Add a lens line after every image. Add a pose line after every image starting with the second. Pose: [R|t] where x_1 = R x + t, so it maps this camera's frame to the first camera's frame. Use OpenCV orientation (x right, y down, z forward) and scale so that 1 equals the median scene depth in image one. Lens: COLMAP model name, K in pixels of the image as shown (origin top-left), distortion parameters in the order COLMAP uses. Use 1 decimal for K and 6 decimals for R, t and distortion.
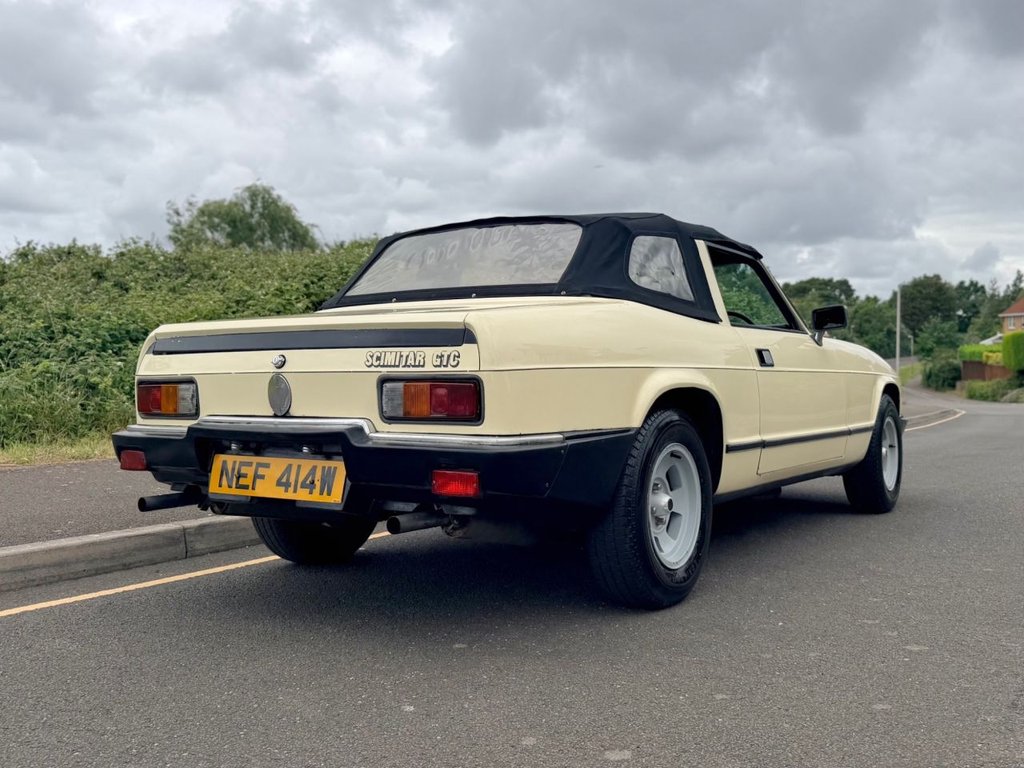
lens RADIAL K [[1012.6, 0, 509.7], [0, 1012.6, 377.8], [0, 0, 1]] dist [0.053619, 0.000000]
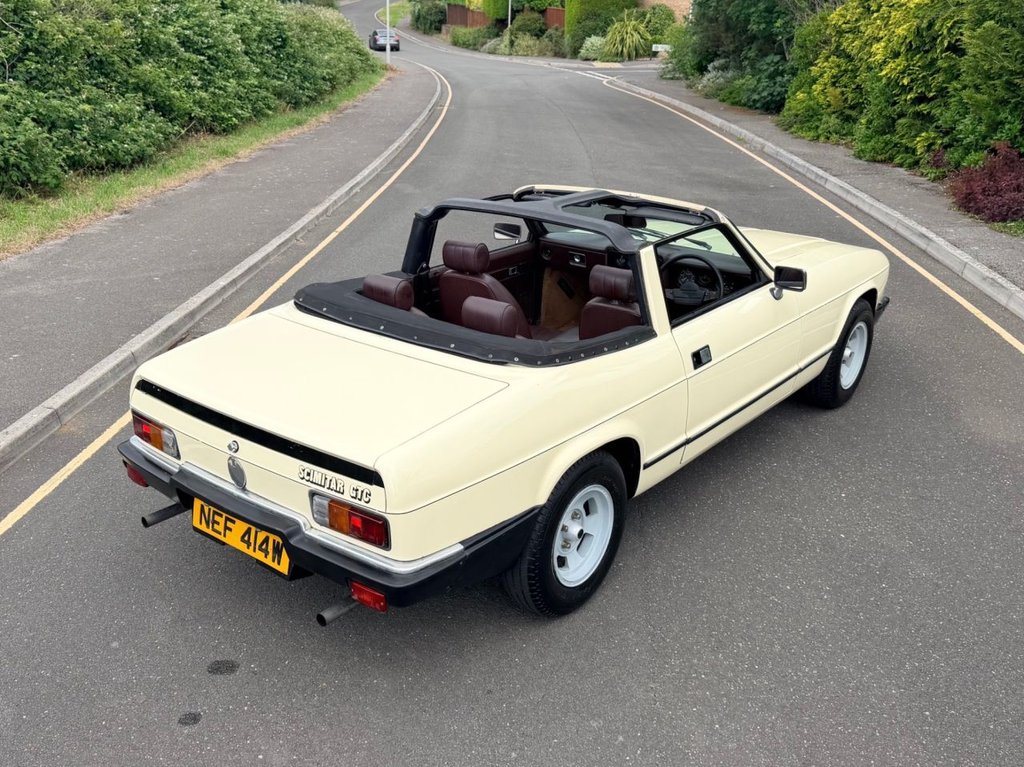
lens RADIAL K [[976.4, 0, 491.7], [0, 976.4, 391.6], [0, 0, 1]] dist [0.027357, 0.000000]
pose [[0.994717, 0.043774, -0.092852, 0.172106], [-0.004962, 0.923968, 0.382437, -0.512164], [0.102533, -0.379956, 0.919304, 0.018808]]
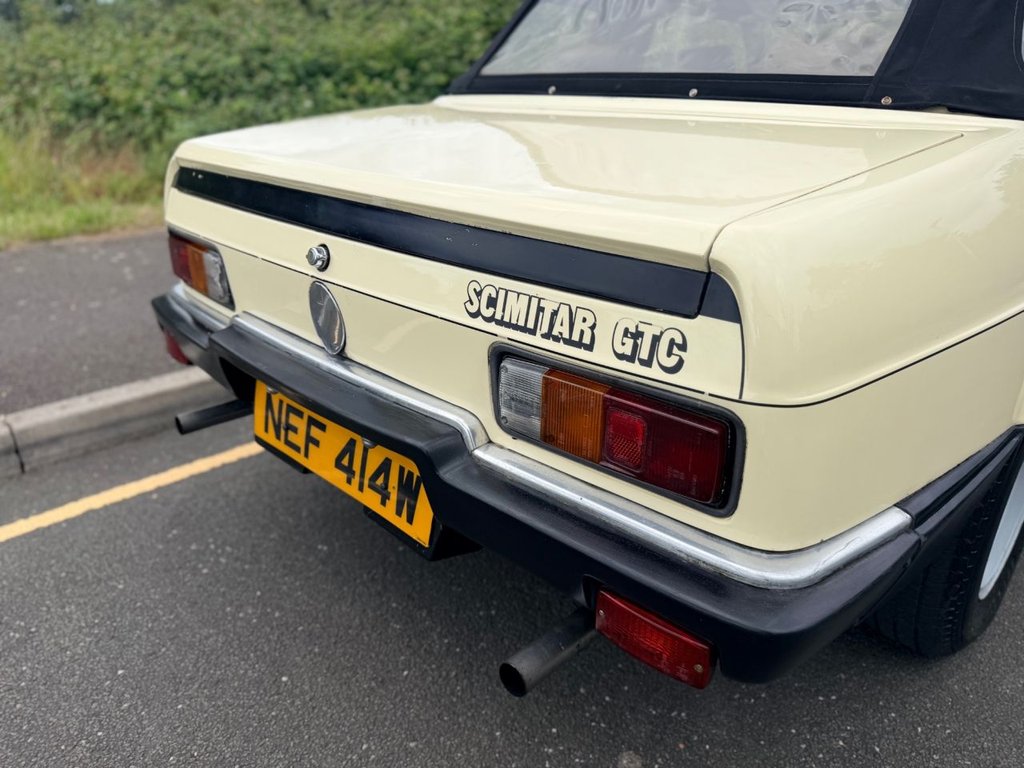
lens RADIAL K [[689.4, 0, 524.1], [0, 689.4, 381.9], [0, 0, 1]] dist [0.050247, -0.036525]
pose [[0.983599, 0.083366, -0.159950, -0.060545], [-0.012217, 0.915536, 0.402051, -0.103604], [0.179957, -0.393503, 0.901538, 0.676787]]
